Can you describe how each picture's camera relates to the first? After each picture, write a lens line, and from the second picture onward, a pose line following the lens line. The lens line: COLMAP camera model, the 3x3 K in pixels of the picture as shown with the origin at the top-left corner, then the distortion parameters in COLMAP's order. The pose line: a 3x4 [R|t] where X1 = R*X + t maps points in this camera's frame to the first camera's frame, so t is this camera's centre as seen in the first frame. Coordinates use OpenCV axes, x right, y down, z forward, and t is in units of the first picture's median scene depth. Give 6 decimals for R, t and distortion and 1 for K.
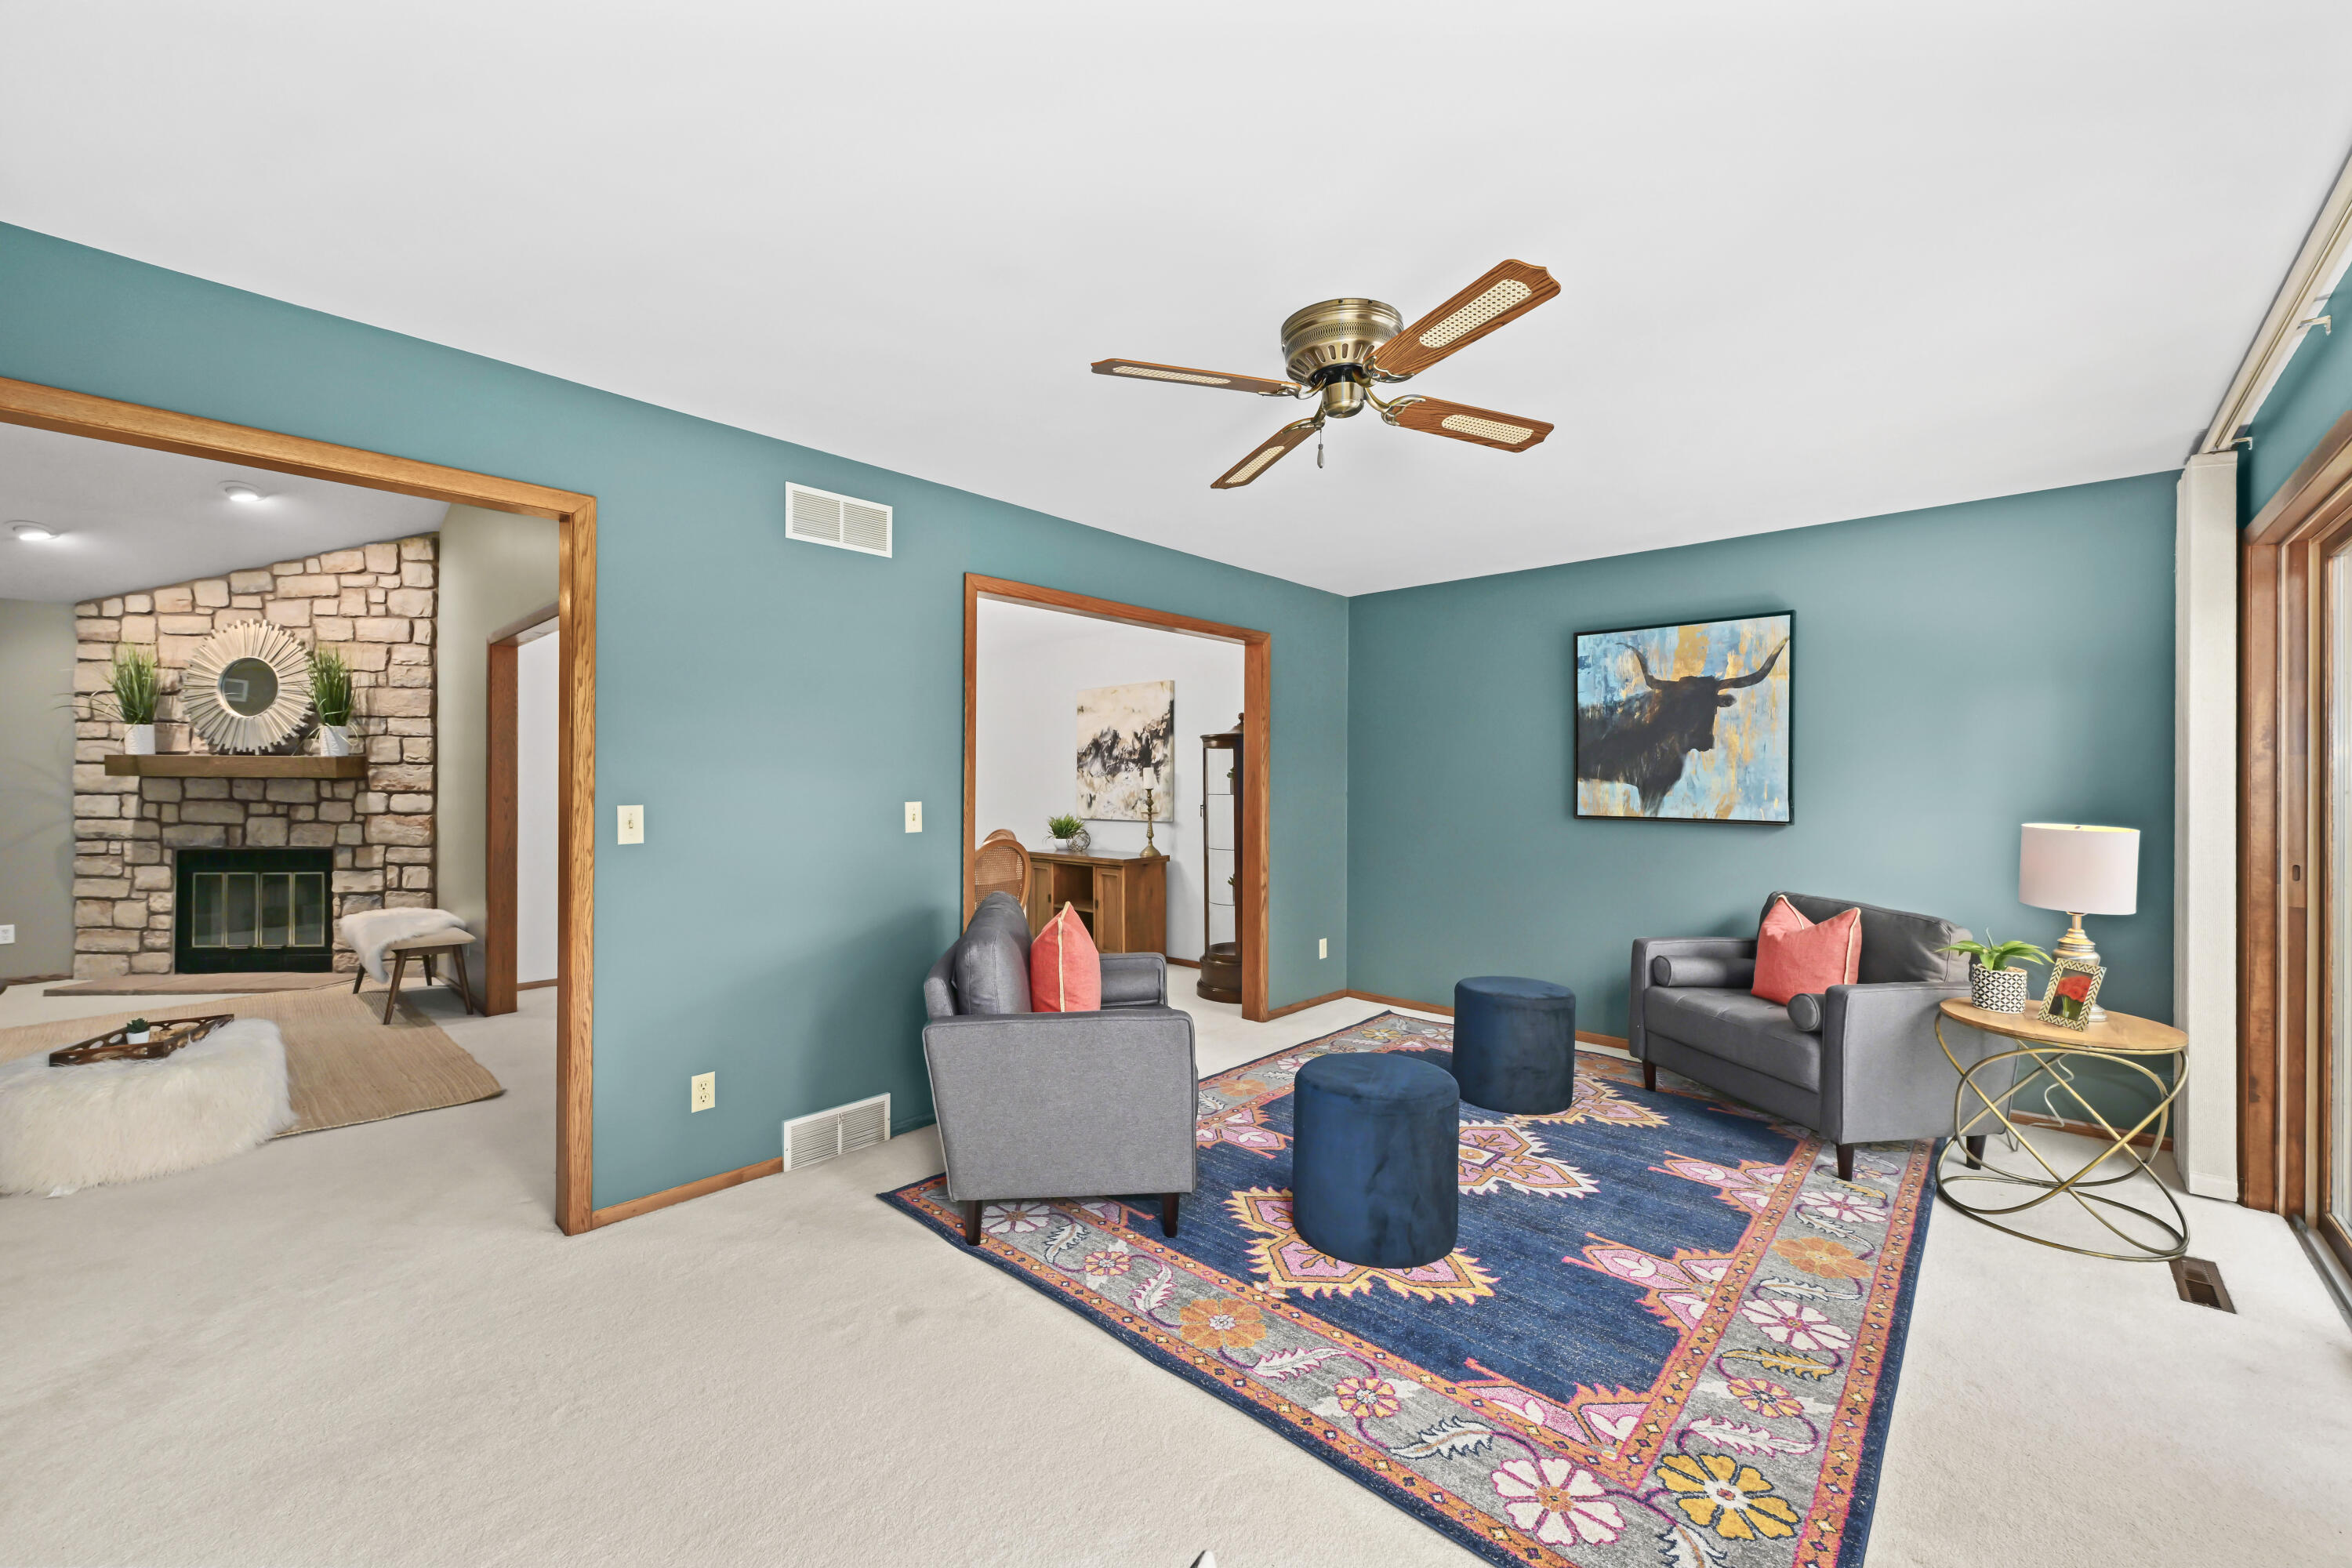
lens RADIAL K [[935.1, 0, 1175.9], [0, 935.1, 781.2], [0, 0, 1]] dist [-0.000614, 0.000163]
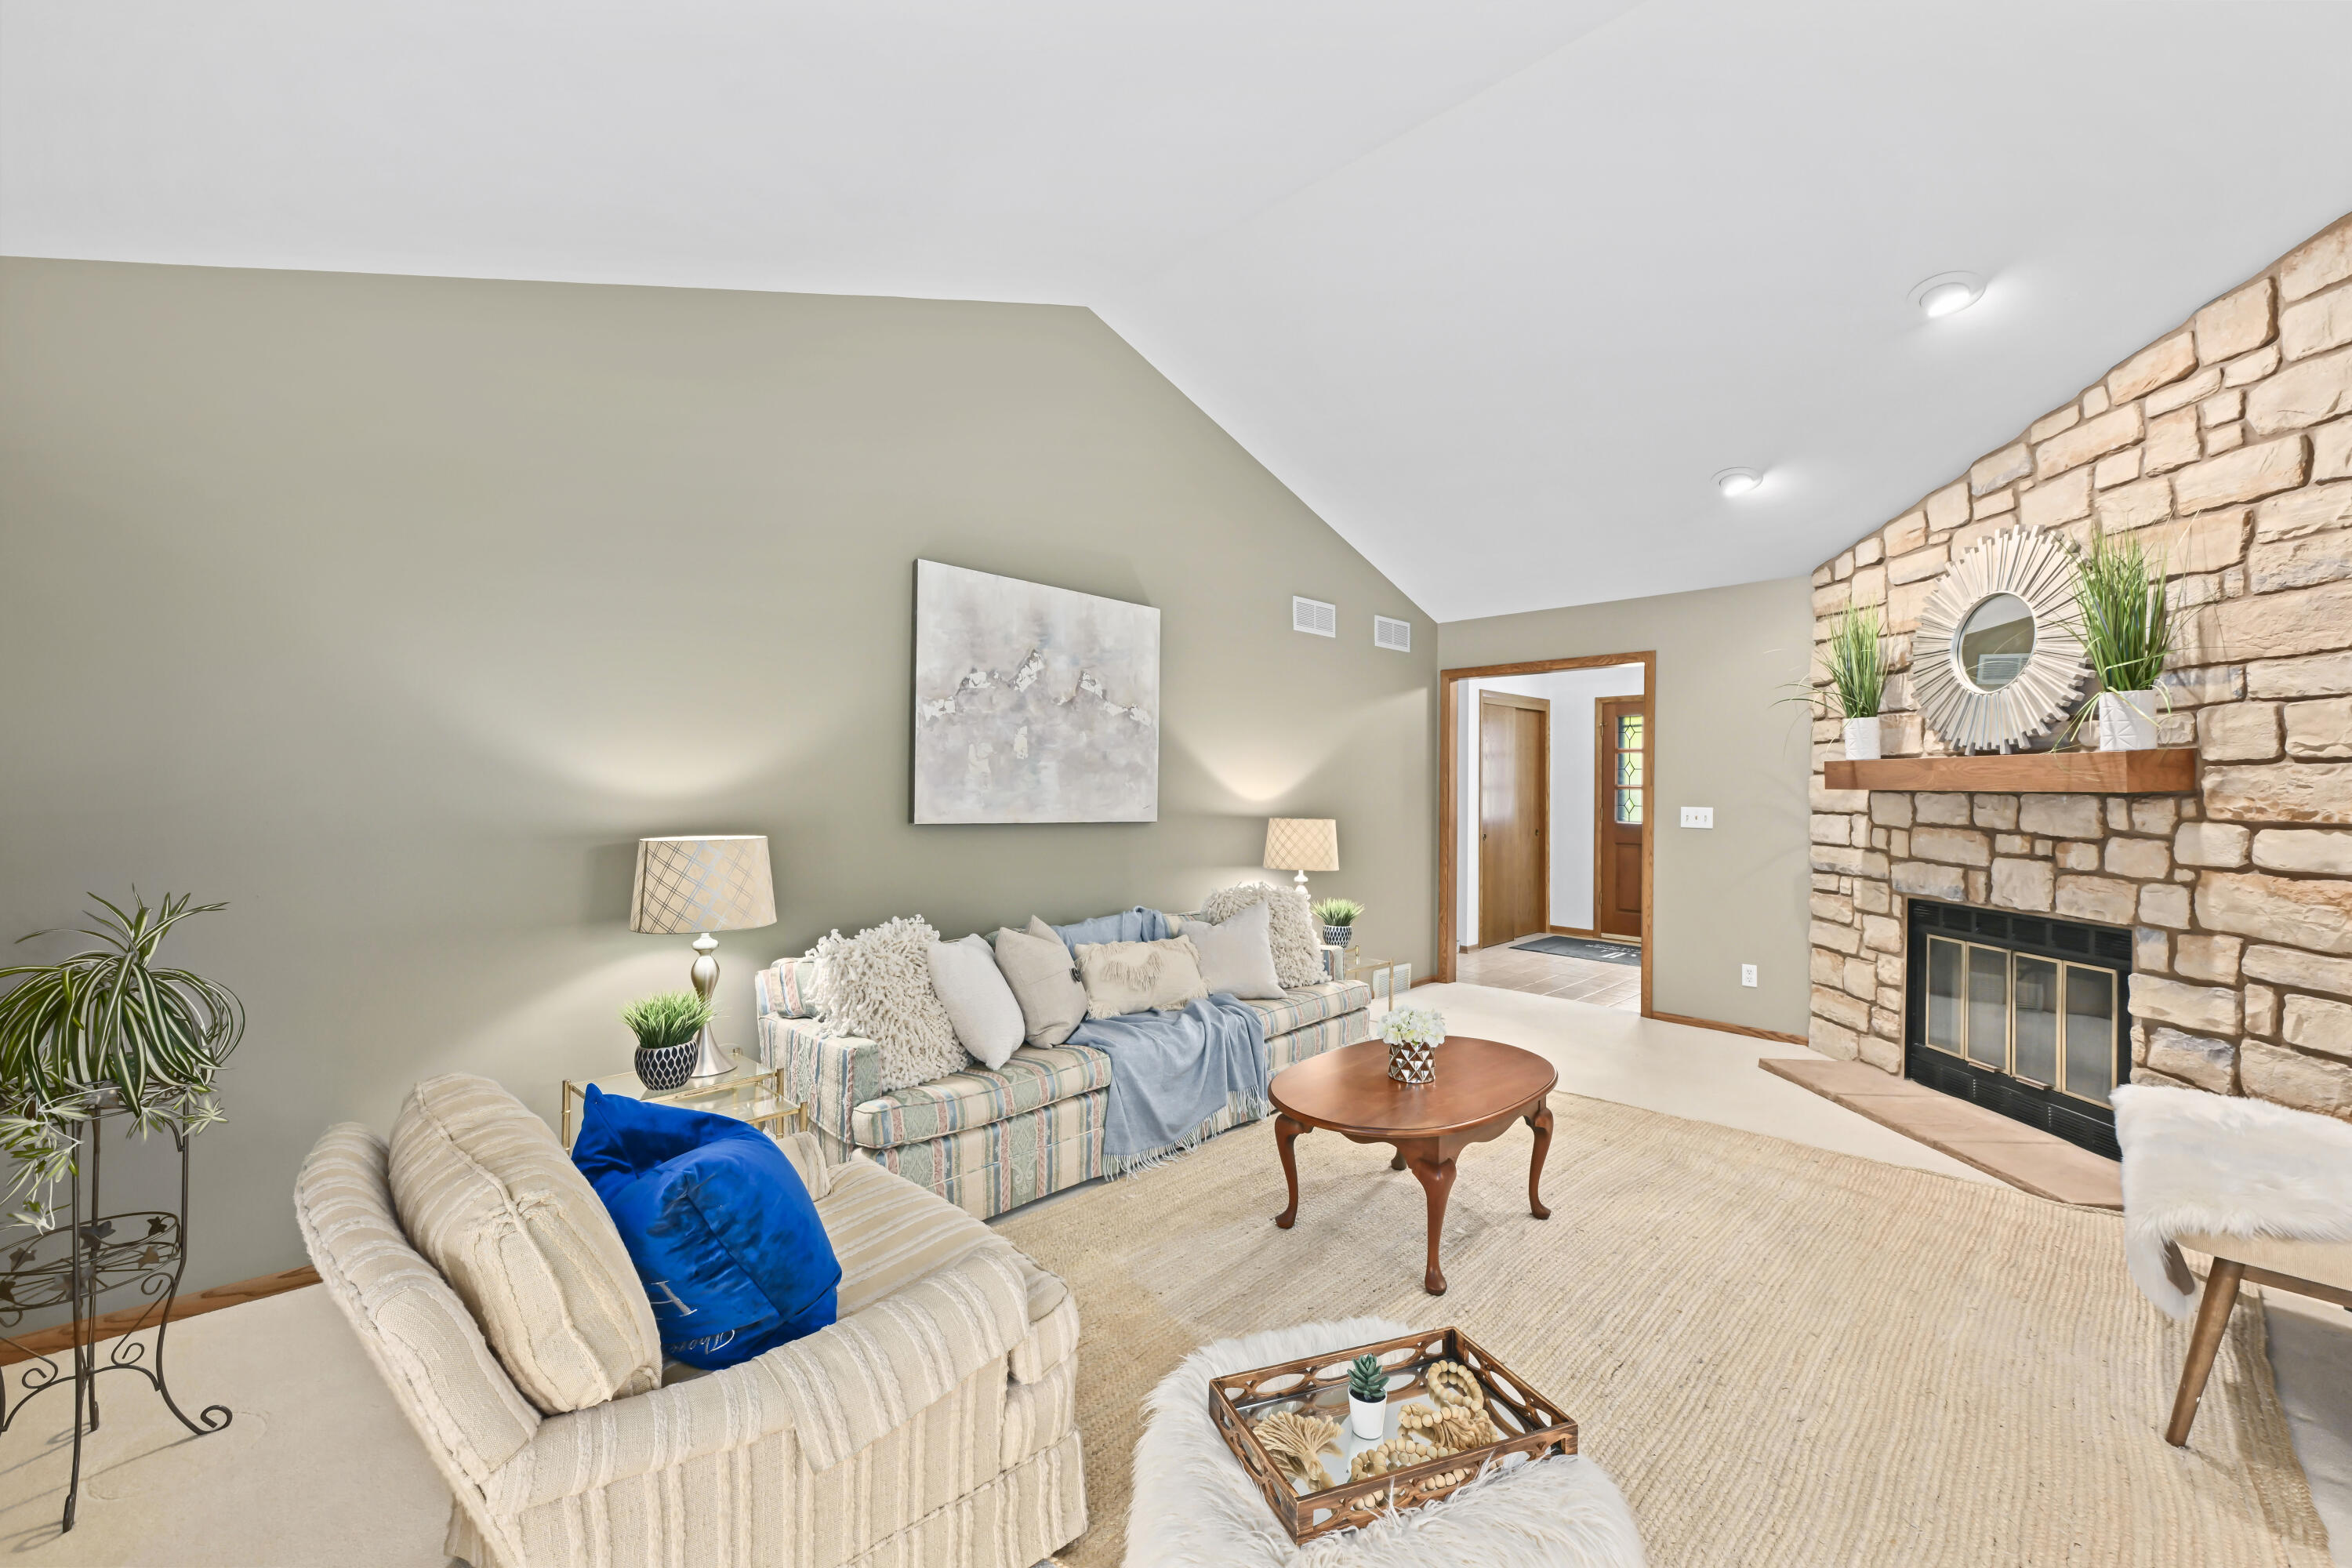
lens RADIAL K [[935.1, 0, 1186.2], [0, 935.1, 785.5], [0, 0, 1]] dist [-0.000614, 0.000163]
pose [[-0.035527, -0.006376, -0.999348, -0.364687], [-0.006153, 0.999962, -0.006161, -0.001168], [0.999350, 0.005930, -0.035565, 0.494611]]
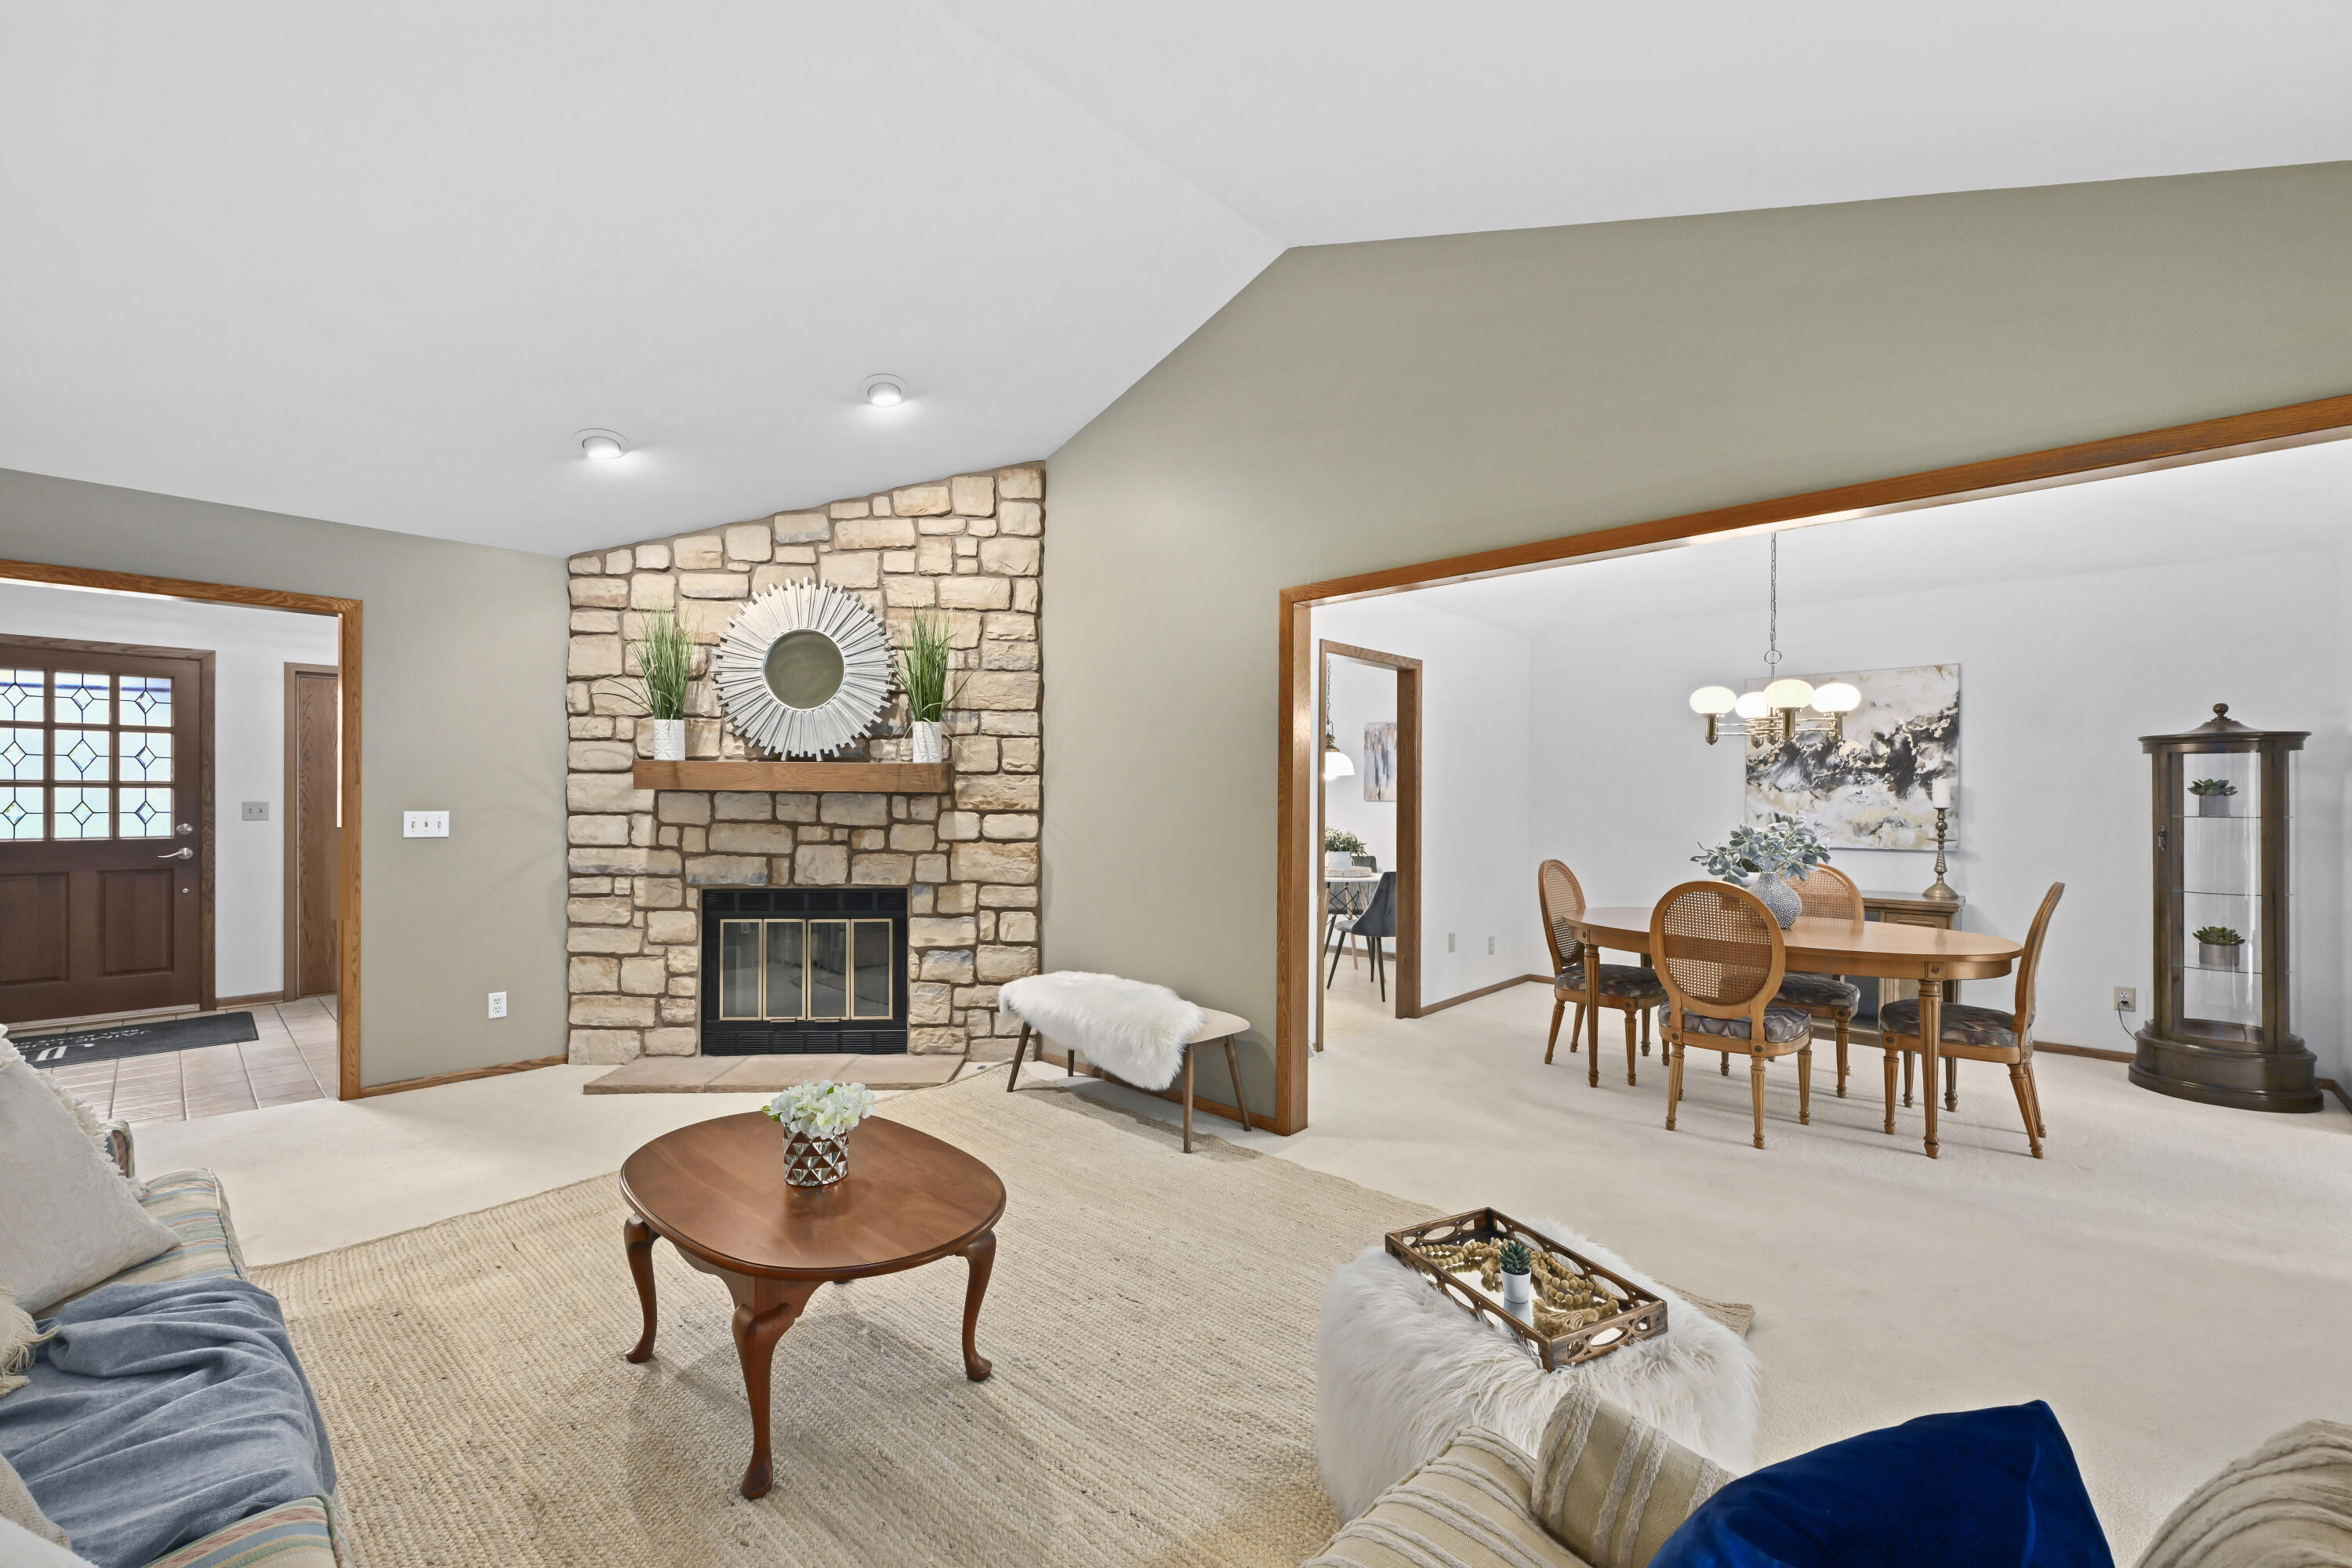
lens RADIAL K [[973.7, 0, 1173.4], [0, 973.7, 795.9], [0, 0, 1]] dist [0.000410, -0.000599]
pose [[0.999980, 0.001352, -0.006190, -0.688210], [-0.001330, 0.999993, 0.003576, -0.003782], [0.006195, -0.003567, 0.999974, 0.228828]]
